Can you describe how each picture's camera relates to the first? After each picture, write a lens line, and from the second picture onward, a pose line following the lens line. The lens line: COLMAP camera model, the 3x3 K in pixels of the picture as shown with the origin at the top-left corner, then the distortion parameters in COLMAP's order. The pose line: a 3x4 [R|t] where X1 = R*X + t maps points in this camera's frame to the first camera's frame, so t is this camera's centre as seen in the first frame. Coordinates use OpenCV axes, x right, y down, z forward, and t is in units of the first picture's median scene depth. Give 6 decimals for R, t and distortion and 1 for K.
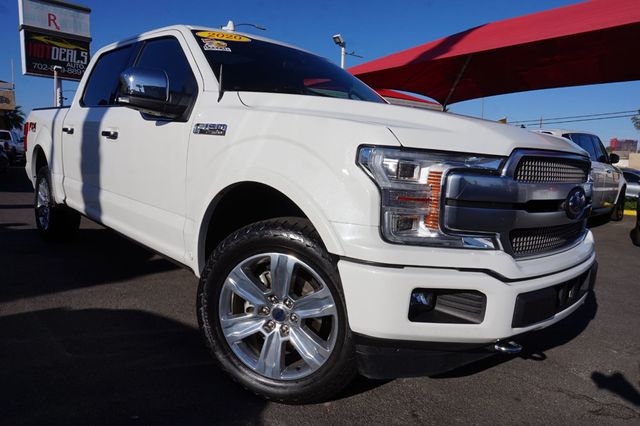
lens RADIAL K [[436.0, 0, 320.0], [0, 436.0, 213.0], [0, 0, 1]] dist [-0.012181, -0.000752]
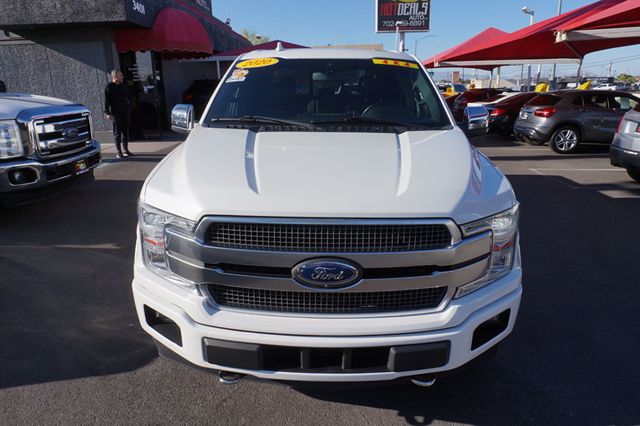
lens RADIAL K [[436.0, 0, 320.0], [0, 436.0, 213.0], [0, 0, 1]] dist [-0.012181, -0.000752]
pose [[0.698349, 0.155881, -0.698577, 0.928422], [-0.053845, 0.984673, 0.165893, -0.226493], [0.713730, -0.078236, 0.696038, 0.276774]]
